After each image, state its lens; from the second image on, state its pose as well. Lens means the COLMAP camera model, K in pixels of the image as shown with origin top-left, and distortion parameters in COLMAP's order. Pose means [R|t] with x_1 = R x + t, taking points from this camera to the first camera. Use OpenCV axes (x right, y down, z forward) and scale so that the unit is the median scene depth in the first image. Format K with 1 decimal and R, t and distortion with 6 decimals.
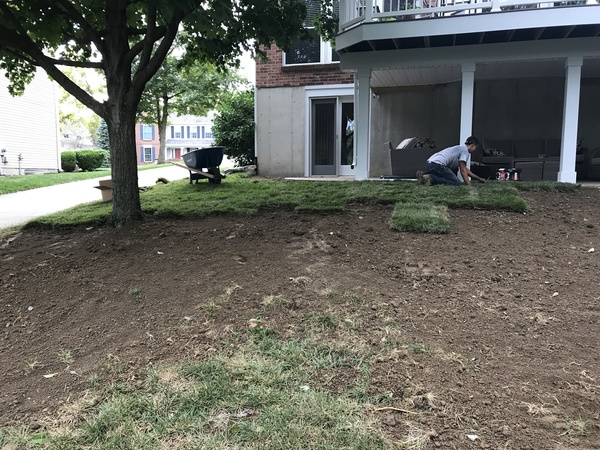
lens RADIAL K [[497.6, 0, 296.6], [0, 497.6, 223.3], [0, 0, 1]] dist [0.039190, -0.039269]
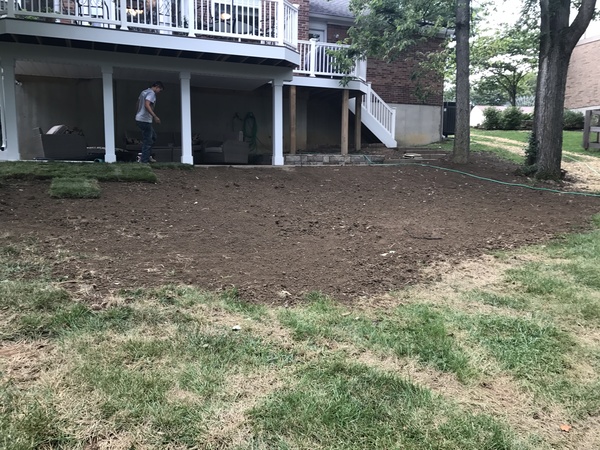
lens RADIAL K [[497.6, 0, 298.1], [0, 497.6, 224.2], [0, 0, 1]] dist [0.039190, -0.039269]
pose [[0.784391, -0.069001, 0.616416, -0.084503], [0.061443, 0.997549, 0.033479, 0.064217], [-0.617215, 0.011614, 0.786708, -0.295377]]
